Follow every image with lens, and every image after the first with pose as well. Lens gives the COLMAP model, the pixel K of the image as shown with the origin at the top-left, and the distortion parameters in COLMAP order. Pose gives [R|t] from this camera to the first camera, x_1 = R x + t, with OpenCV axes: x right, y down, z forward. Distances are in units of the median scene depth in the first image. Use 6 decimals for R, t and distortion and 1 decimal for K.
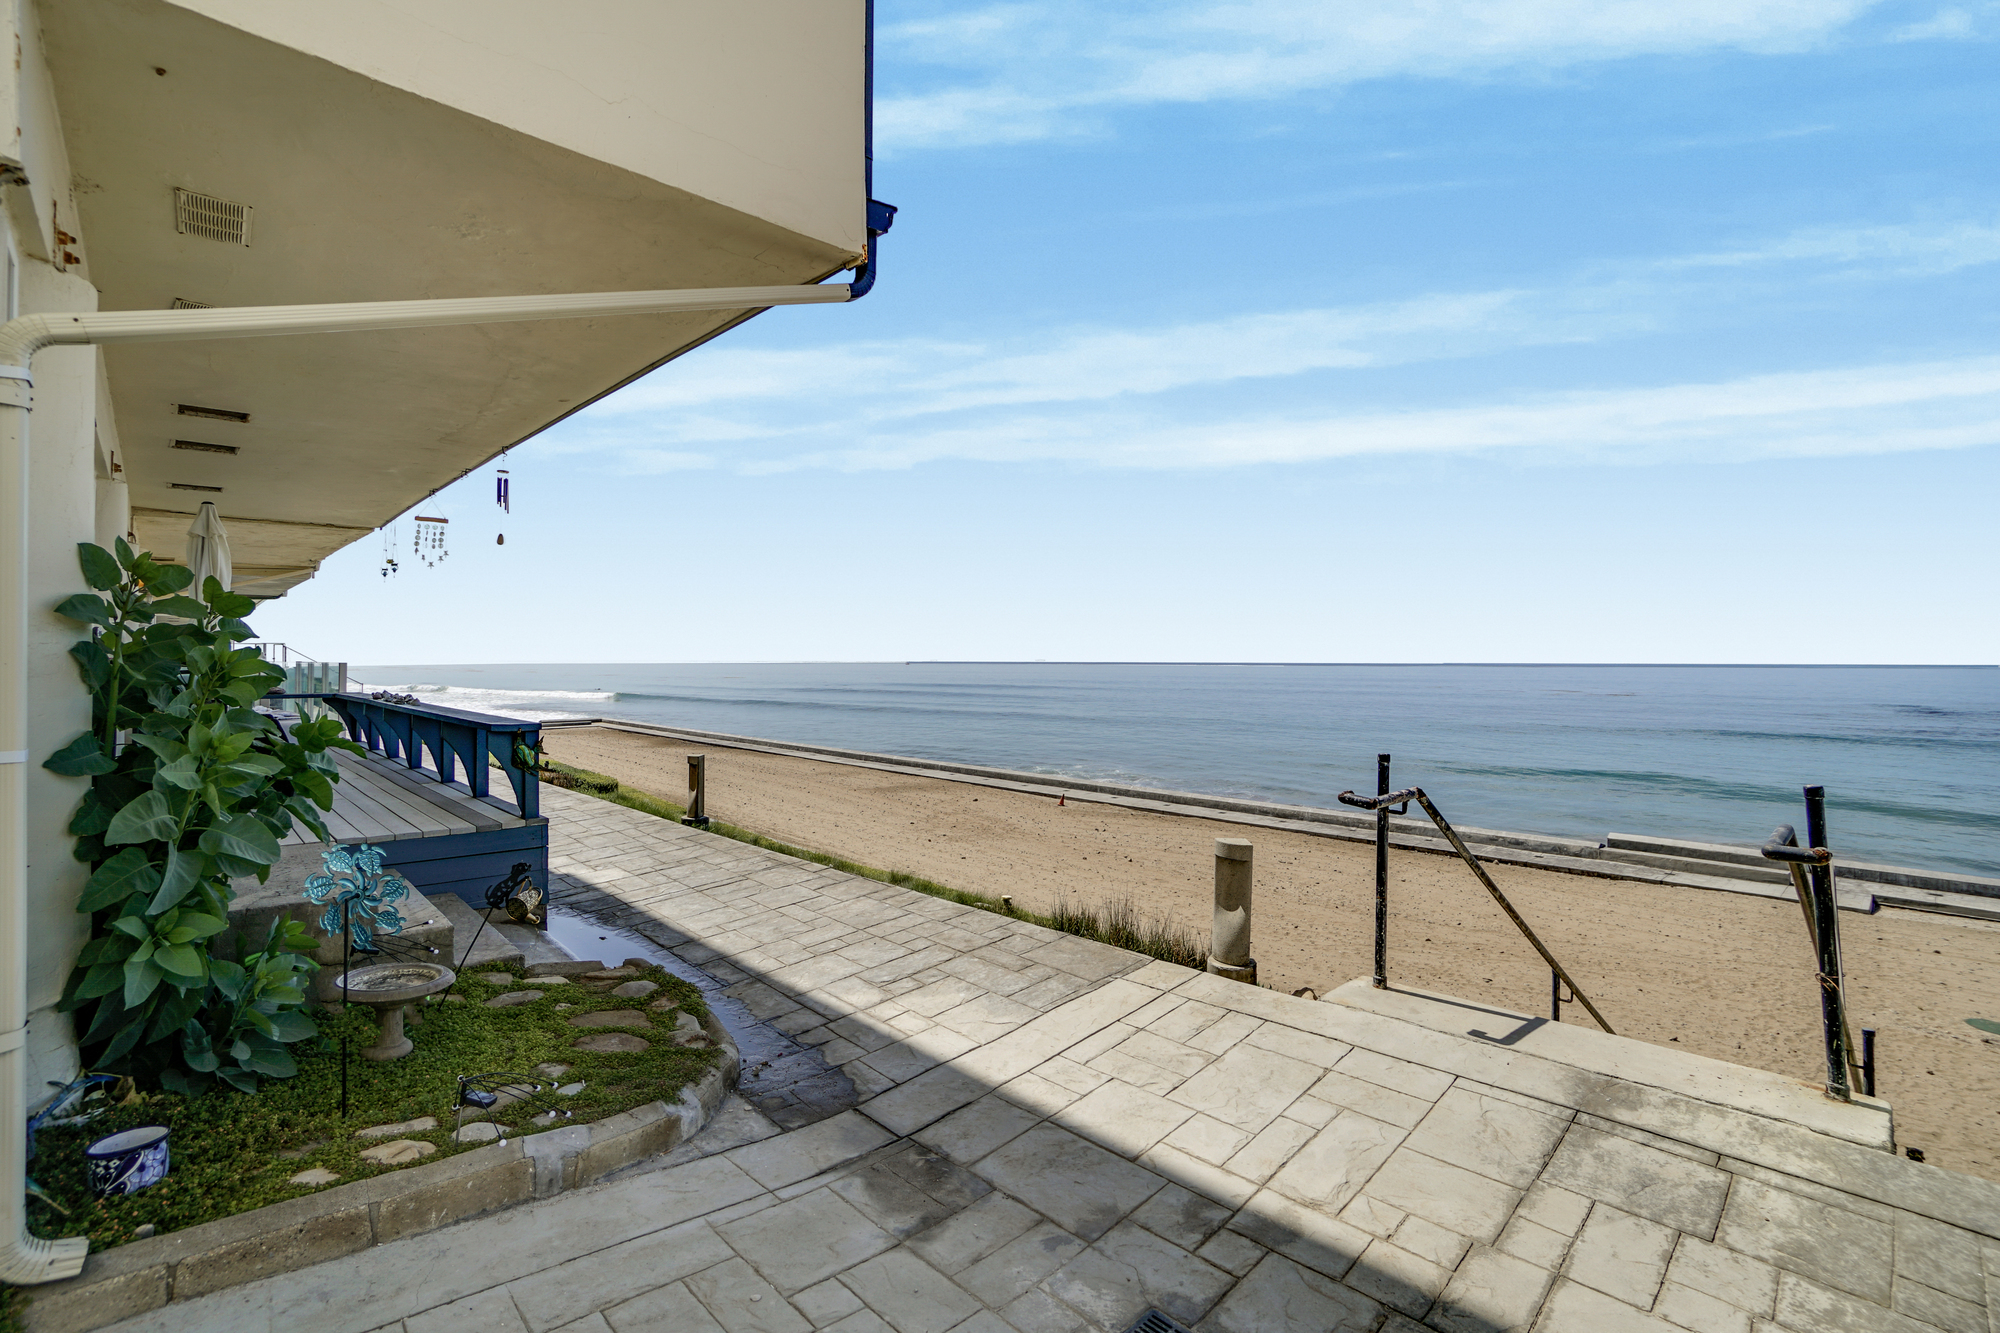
lens RADIAL K [[912.6, 0, 996.7], [0, 912.6, 654.1], [0, 0, 1]] dist [-0.038210, 0.000595]
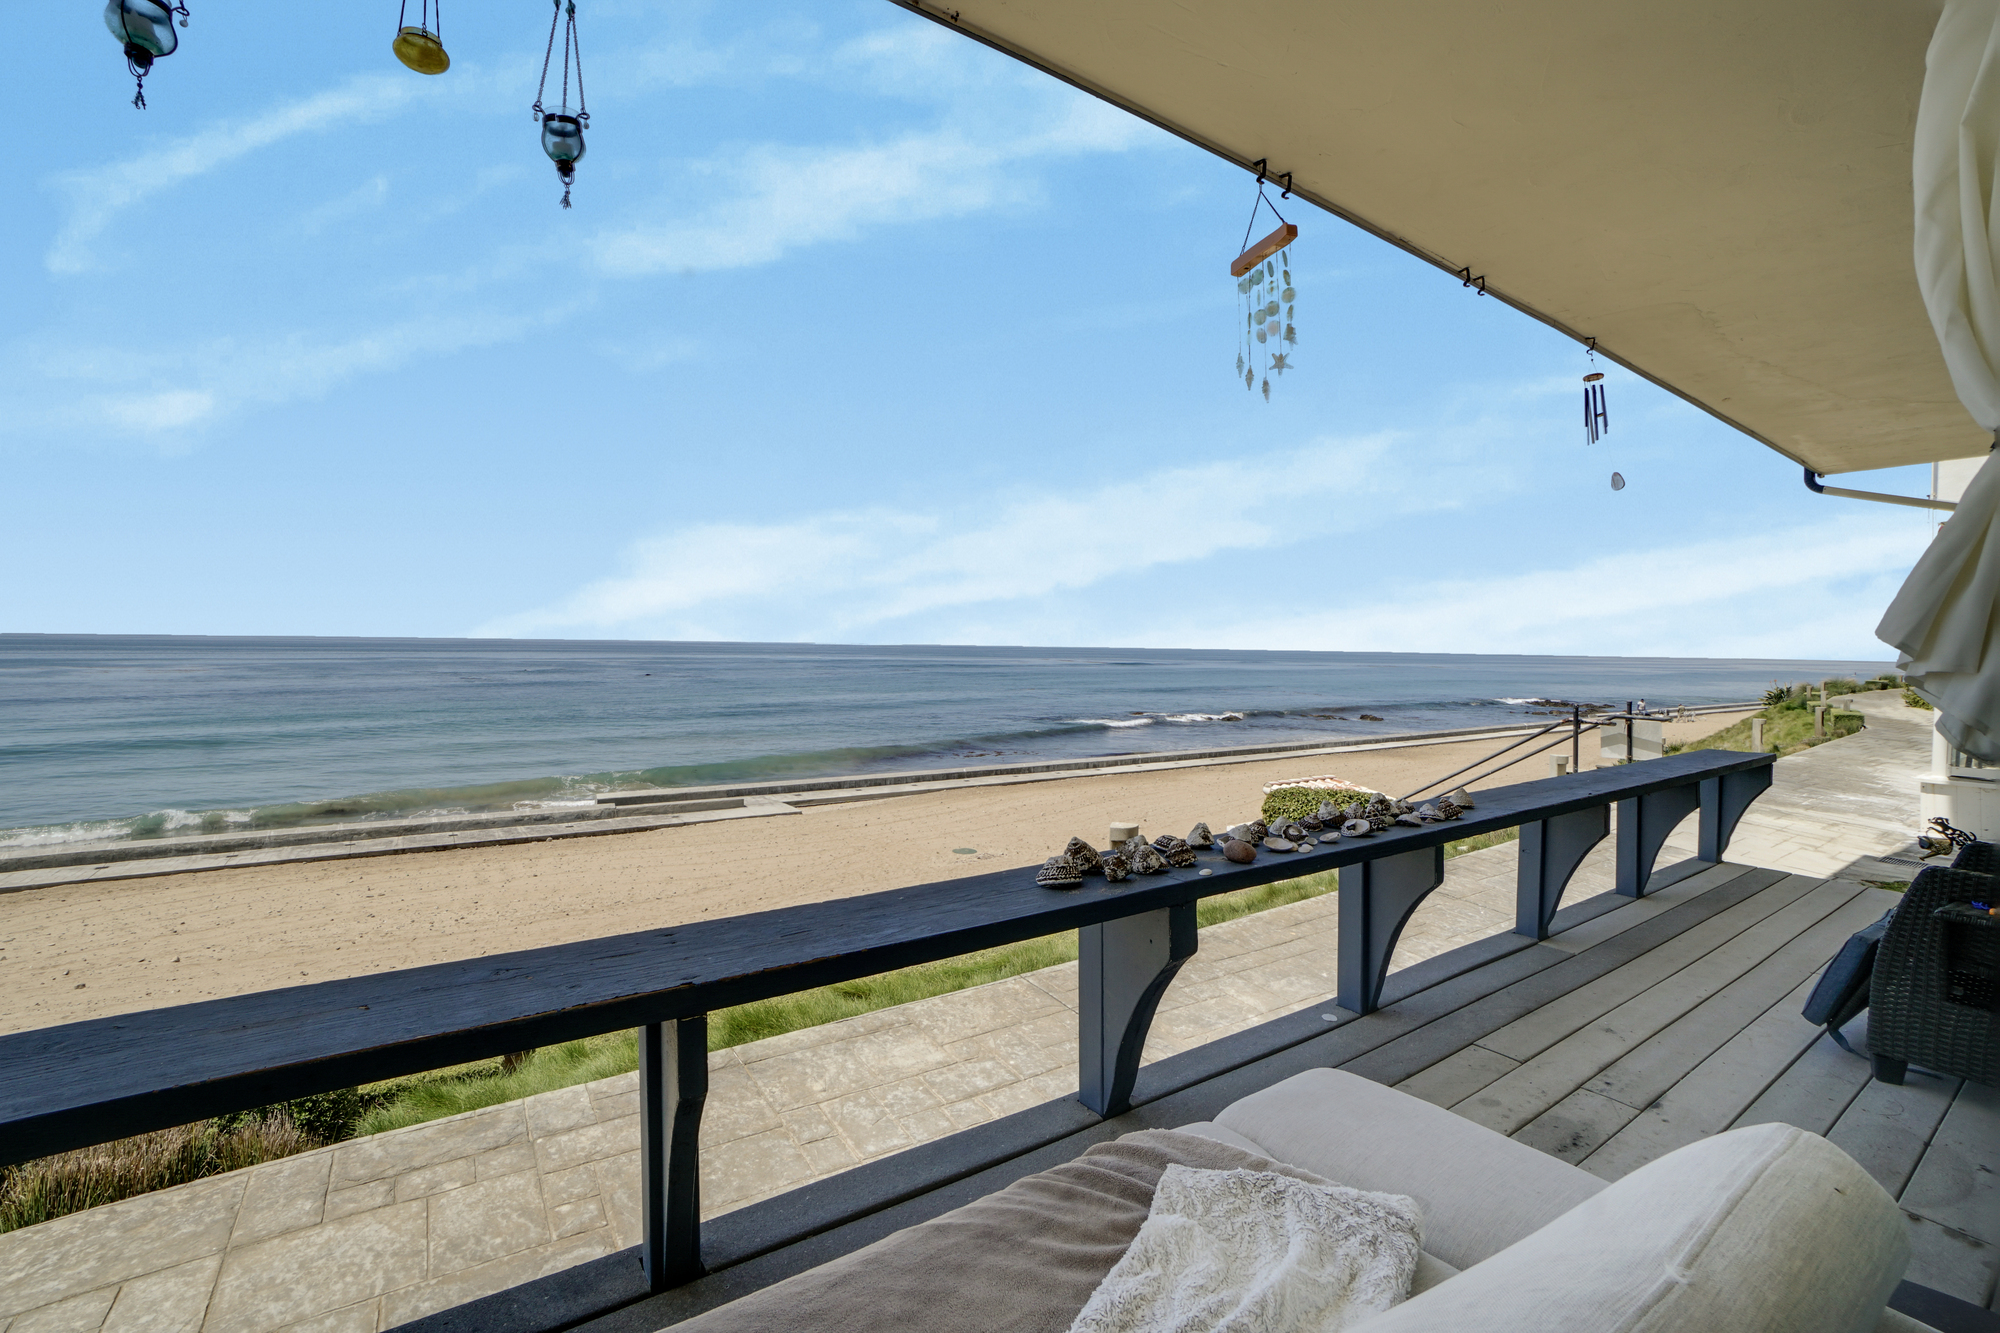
lens RADIAL K [[858.0, 0, 973.4], [0, 858.0, 648.6], [0, 0, 1]] dist [-0.027053, 0.002338]
pose [[0.165609, 0.000278, 0.986191, -0.372265], [-0.022112, 0.999750, 0.003431, -0.002426], [-0.985944, -0.022375, 0.165573, 0.411515]]
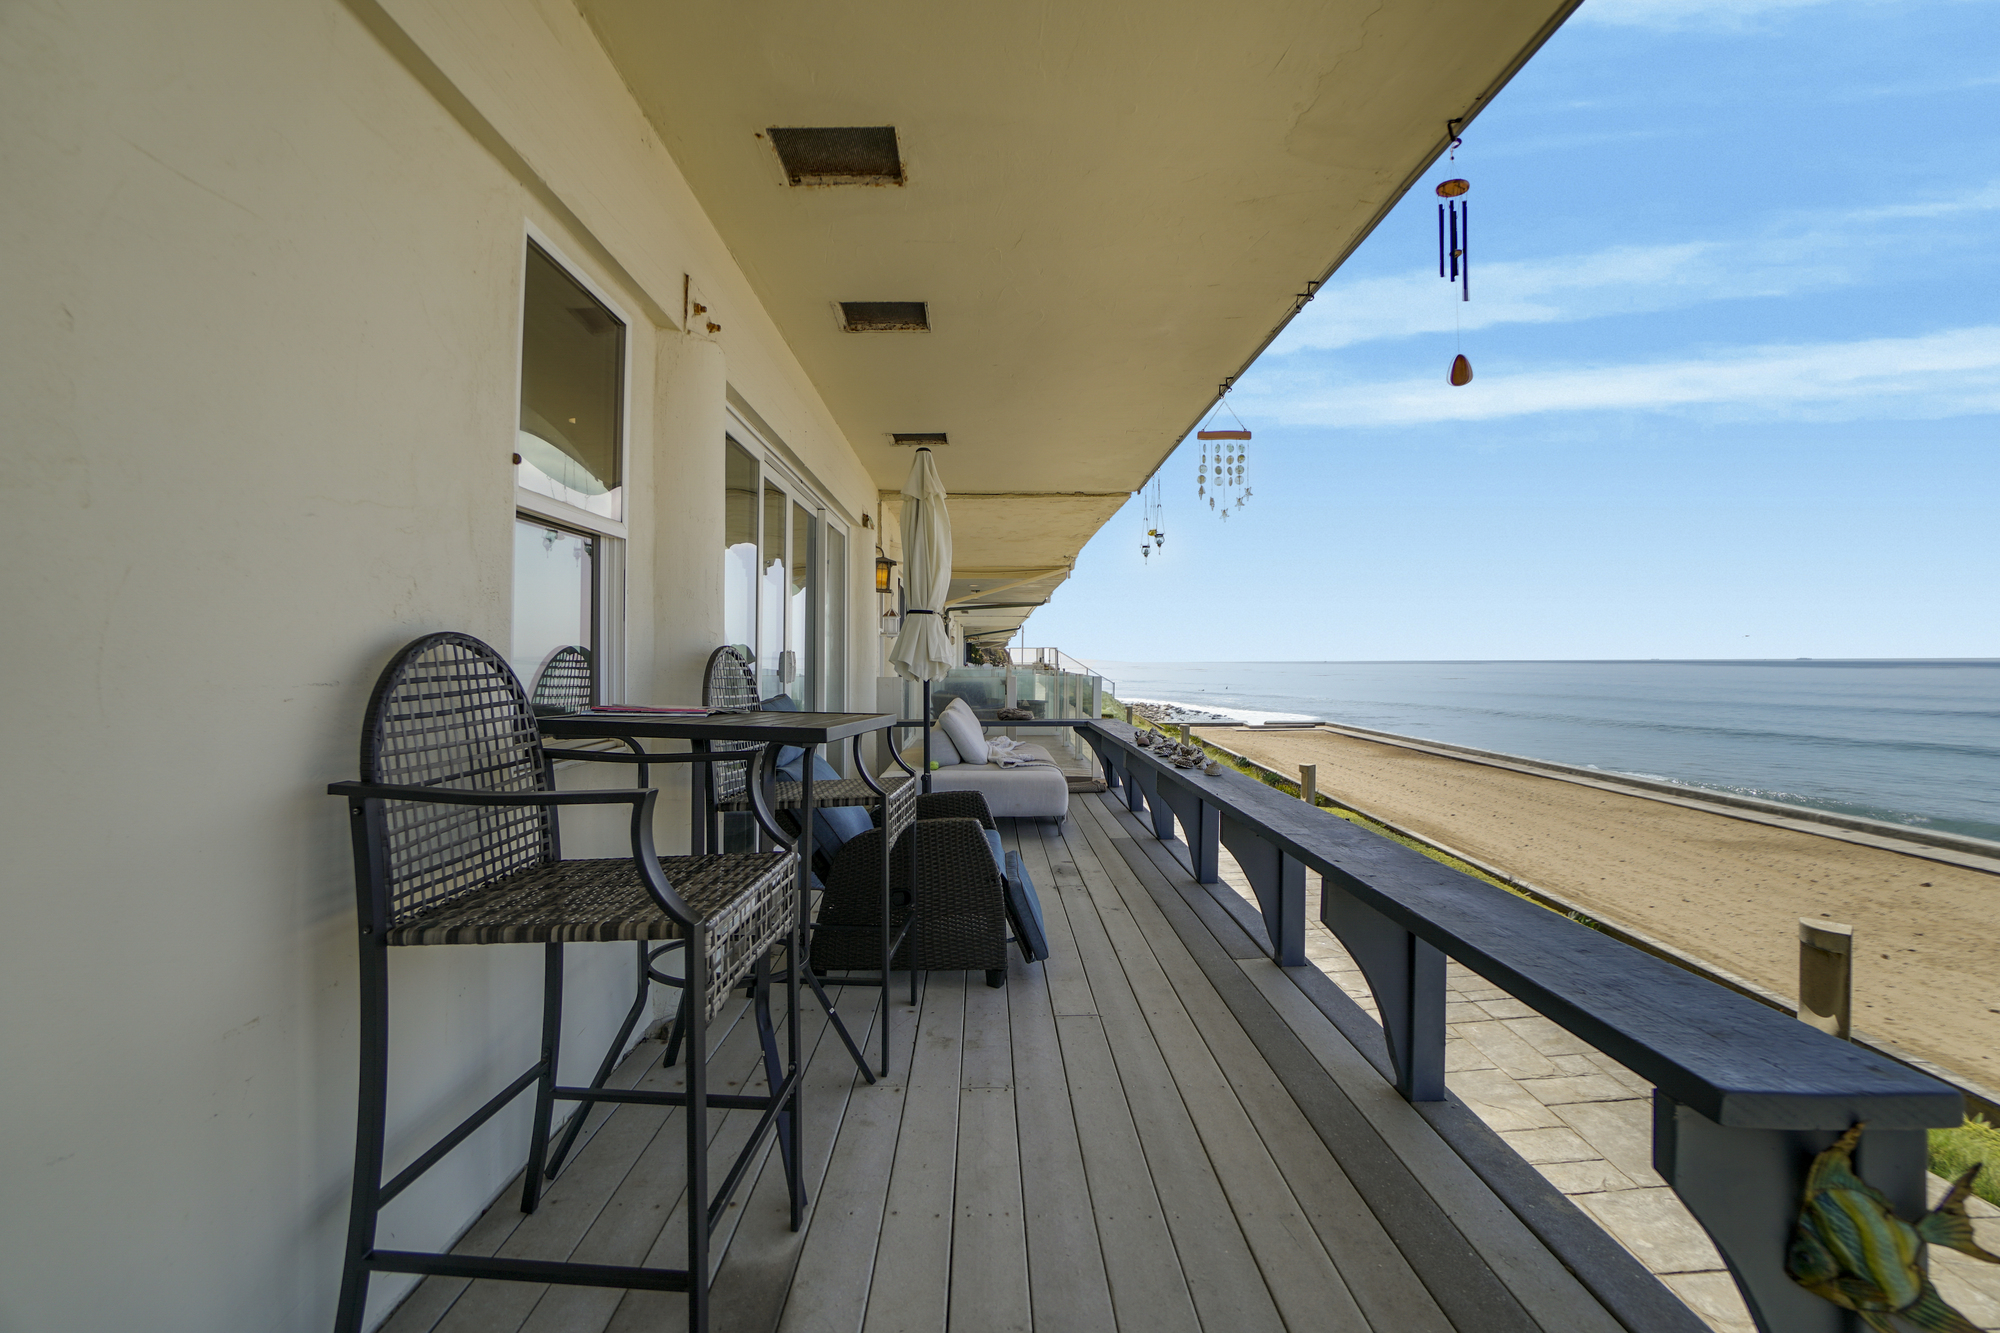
lens RADIAL K [[898.3, 0, 997.3], [0, 898.3, 652.5], [0, 0, 1]] dist [-0.050896, 0.015716]
pose [[0.733785, -0.006227, -0.679353, -0.138854], [0.005622, 0.999979, -0.003094, -0.004551], [0.679358, -0.001549, 0.733805, 0.192763]]
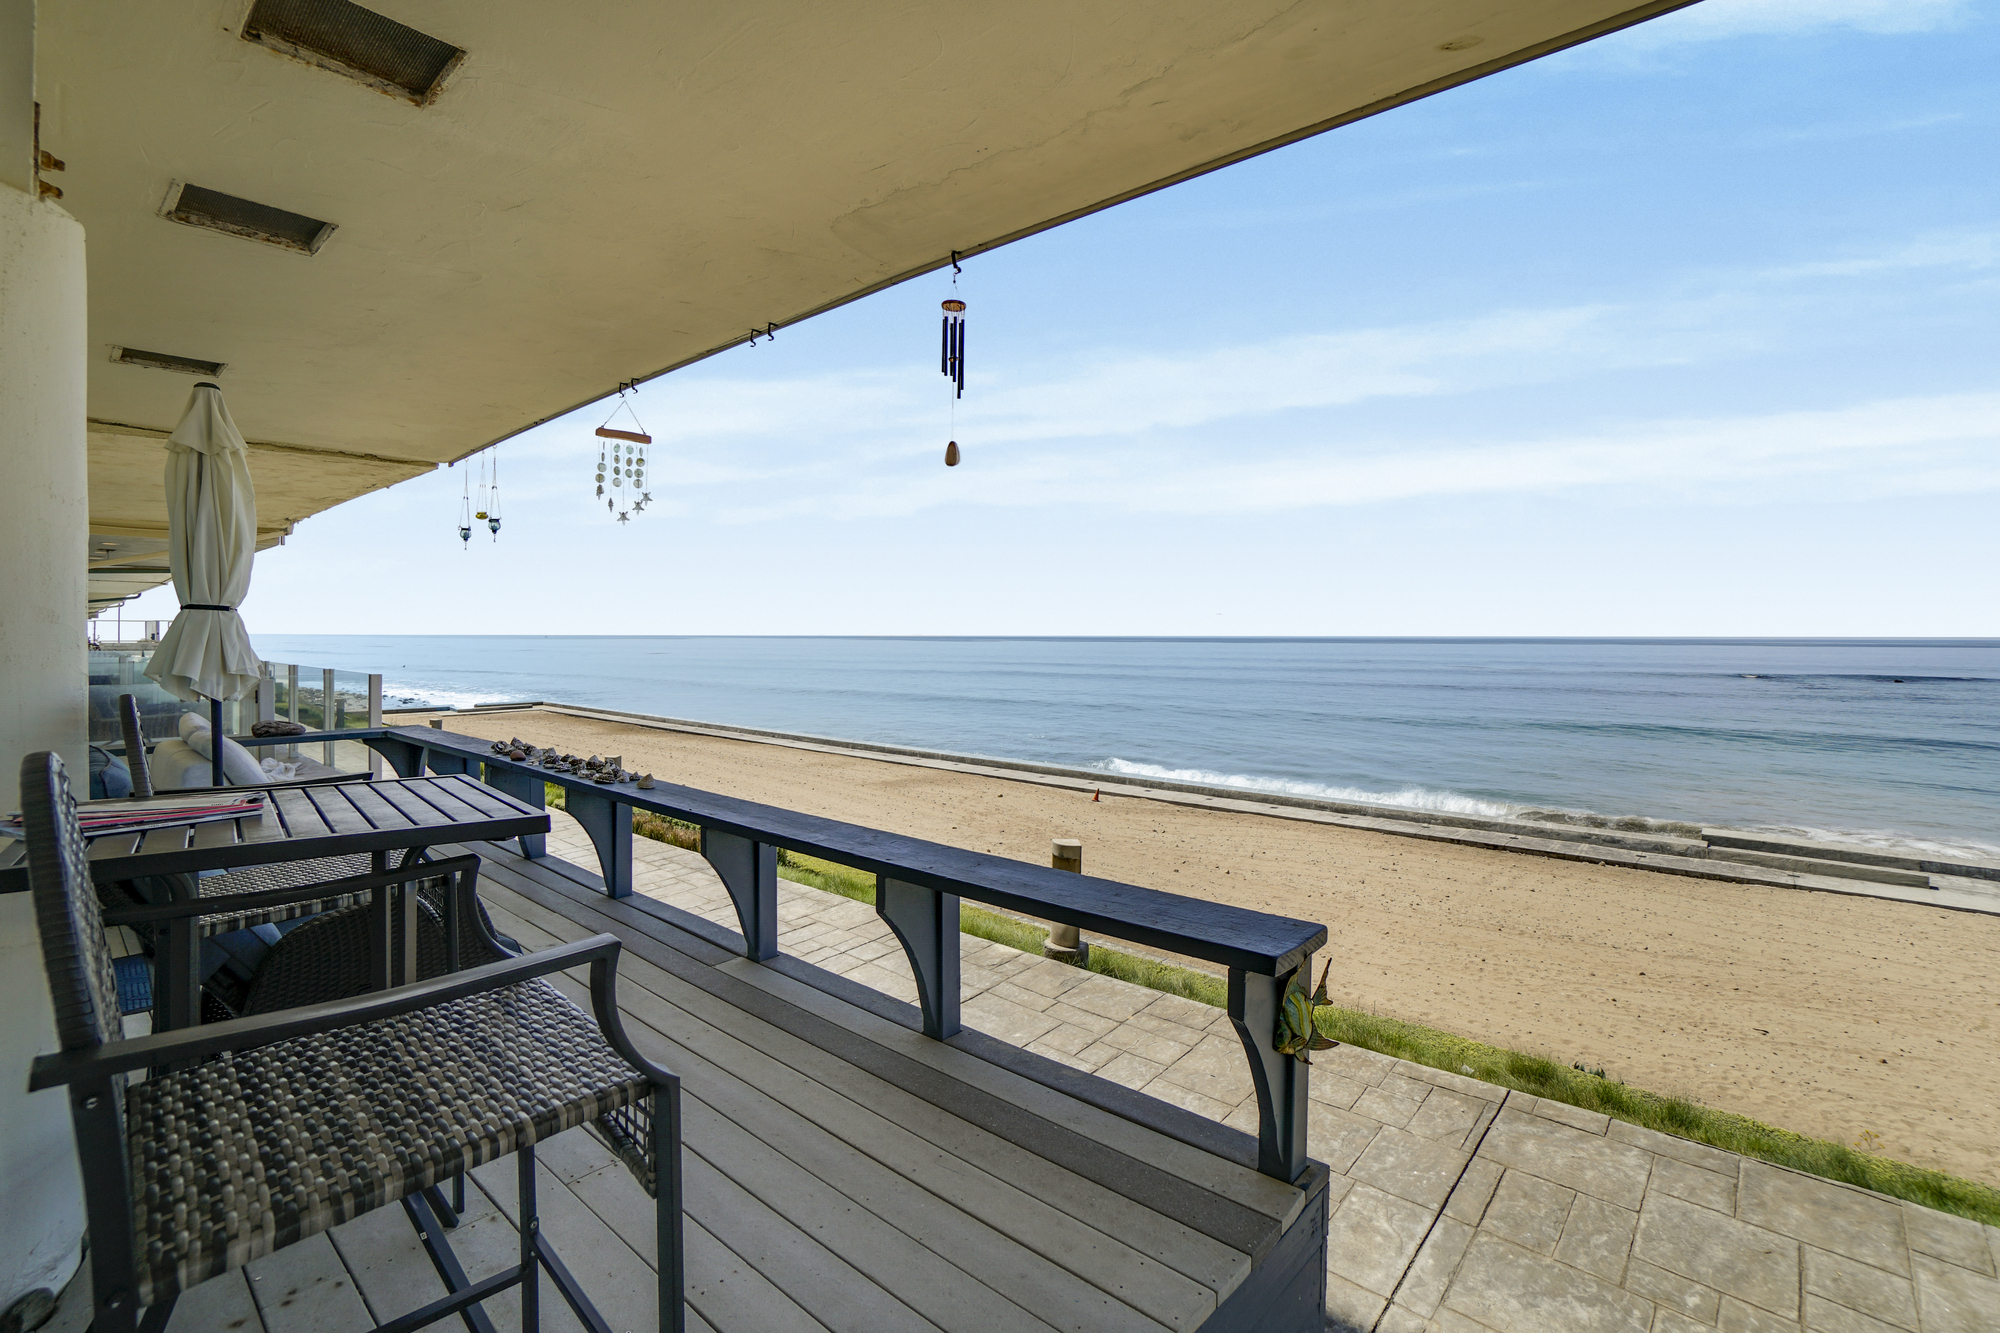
lens RADIAL K [[898.3, 0, 992.4], [0, 898.3, 649.3], [0, 0, 1]] dist [-0.050896, 0.015716]
pose [[0.996185, 0.000623, 0.087266, -0.177895], [-0.002632, 0.999734, 0.022899, -0.012457], [-0.087228, -0.023042, 0.995922, 0.171403]]
